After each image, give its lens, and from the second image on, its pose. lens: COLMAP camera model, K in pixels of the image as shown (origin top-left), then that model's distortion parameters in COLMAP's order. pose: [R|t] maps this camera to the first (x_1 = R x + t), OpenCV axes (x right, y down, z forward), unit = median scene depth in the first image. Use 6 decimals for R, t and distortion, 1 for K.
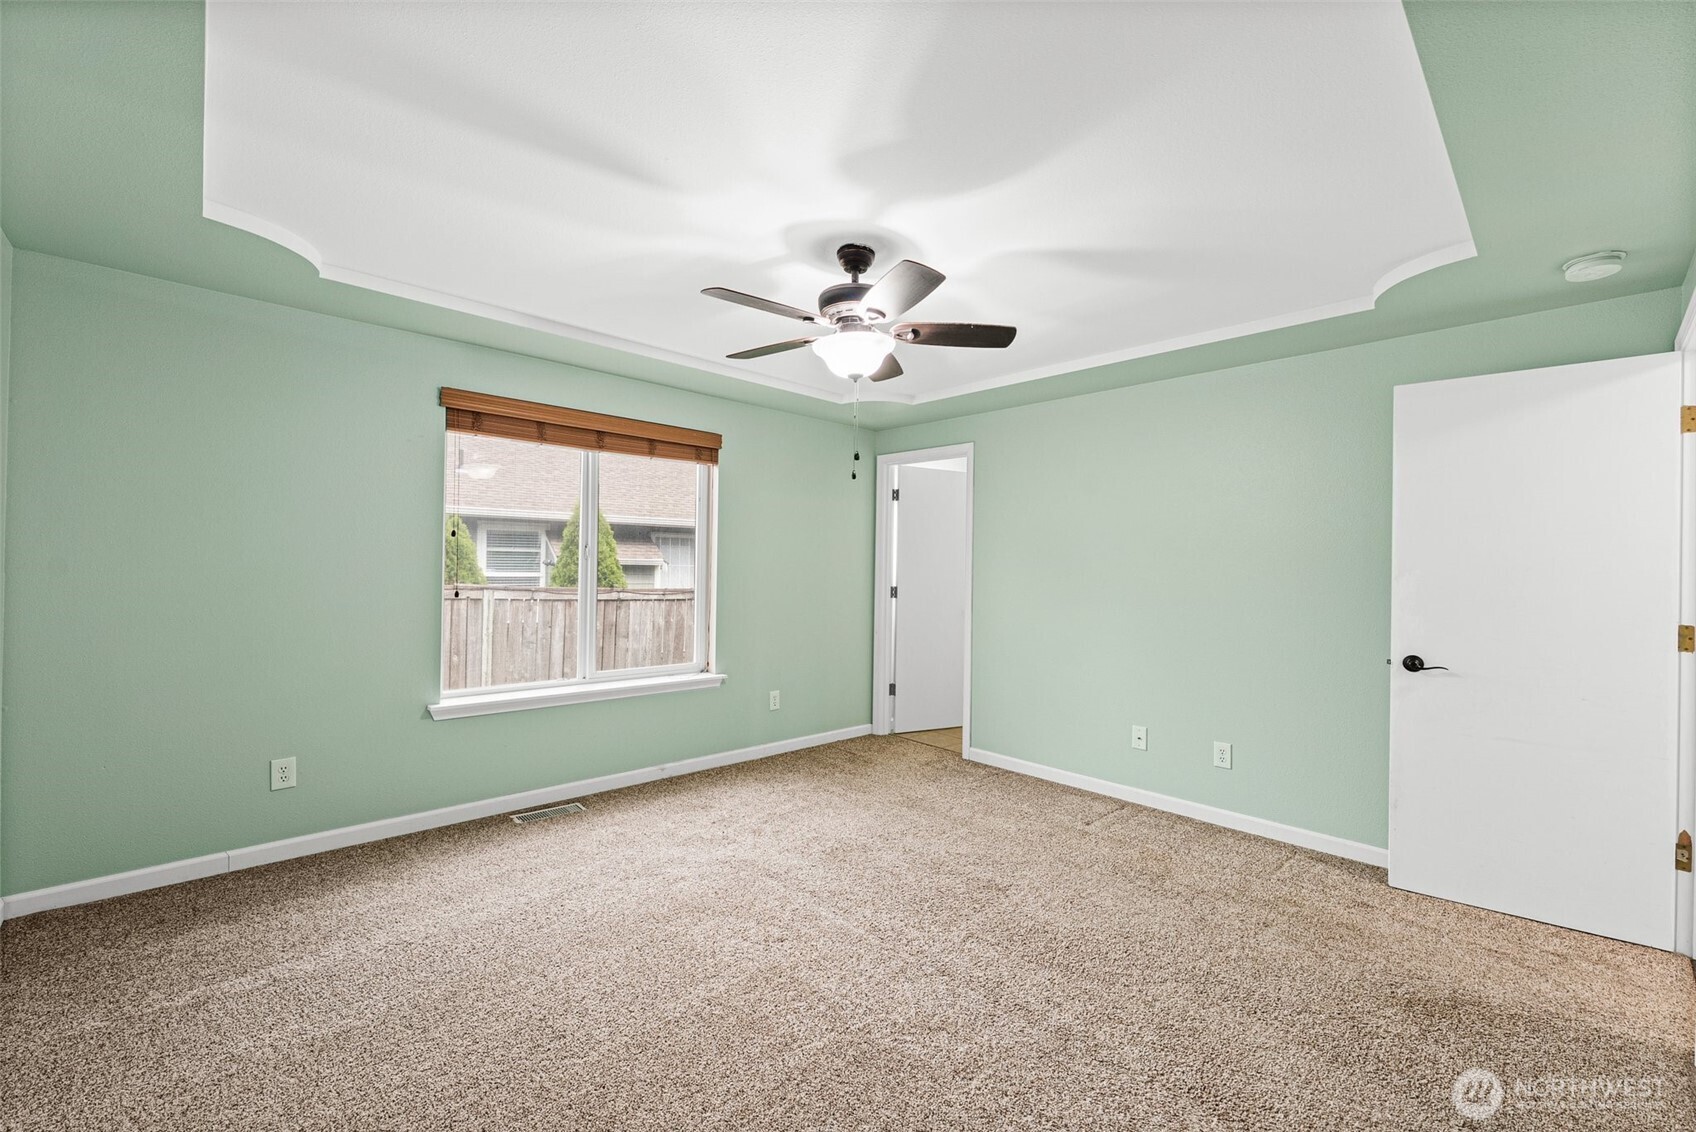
lens RADIAL K [[696.9, 0, 854.5], [0, 696.9, 571.6], [0, 0, 1]] dist [0.002796, 0.000608]
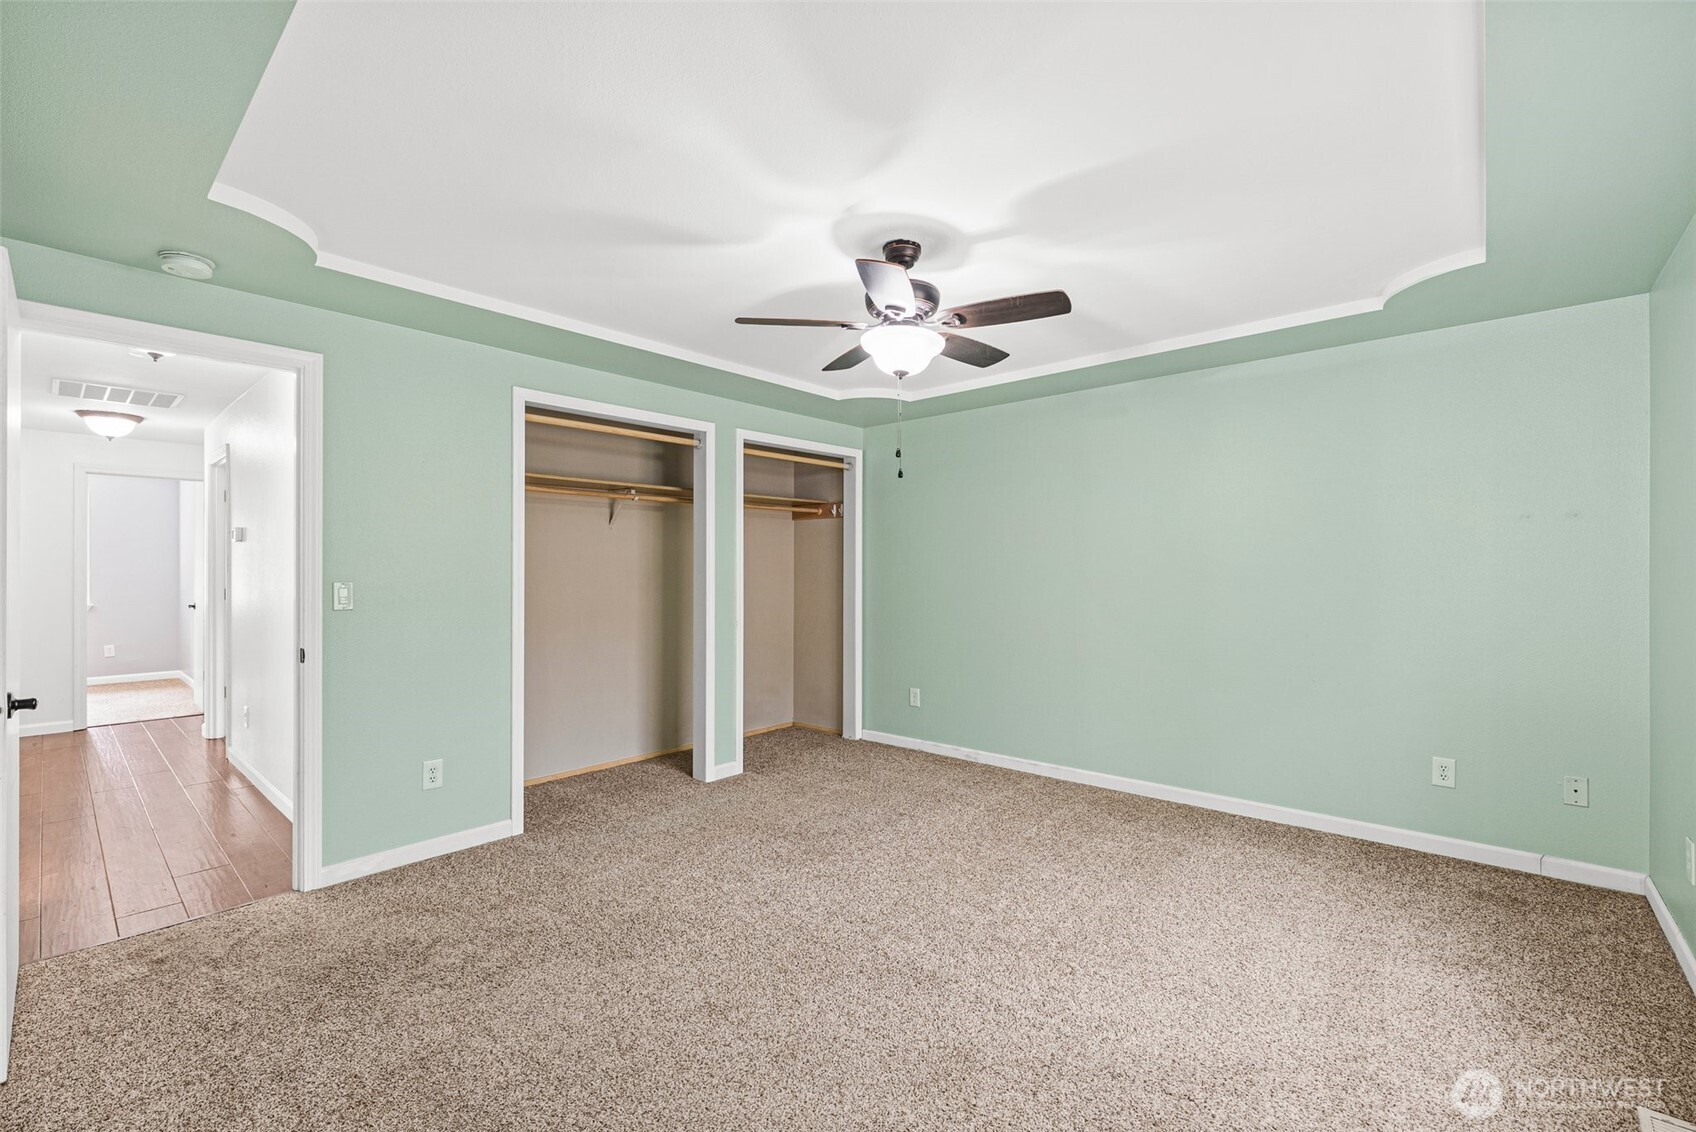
lens RADIAL K [[723.6, 0, 855.1], [0, 723.6, 568.8], [0, 0, 1]] dist [0.000497, -0.000104]
pose [[-0.995714, -0.015715, -0.091143, 0.109959], [-0.015799, 0.999875, 0.000202, -0.001831], [0.091128, 0.001641, -0.995838, 1.436465]]
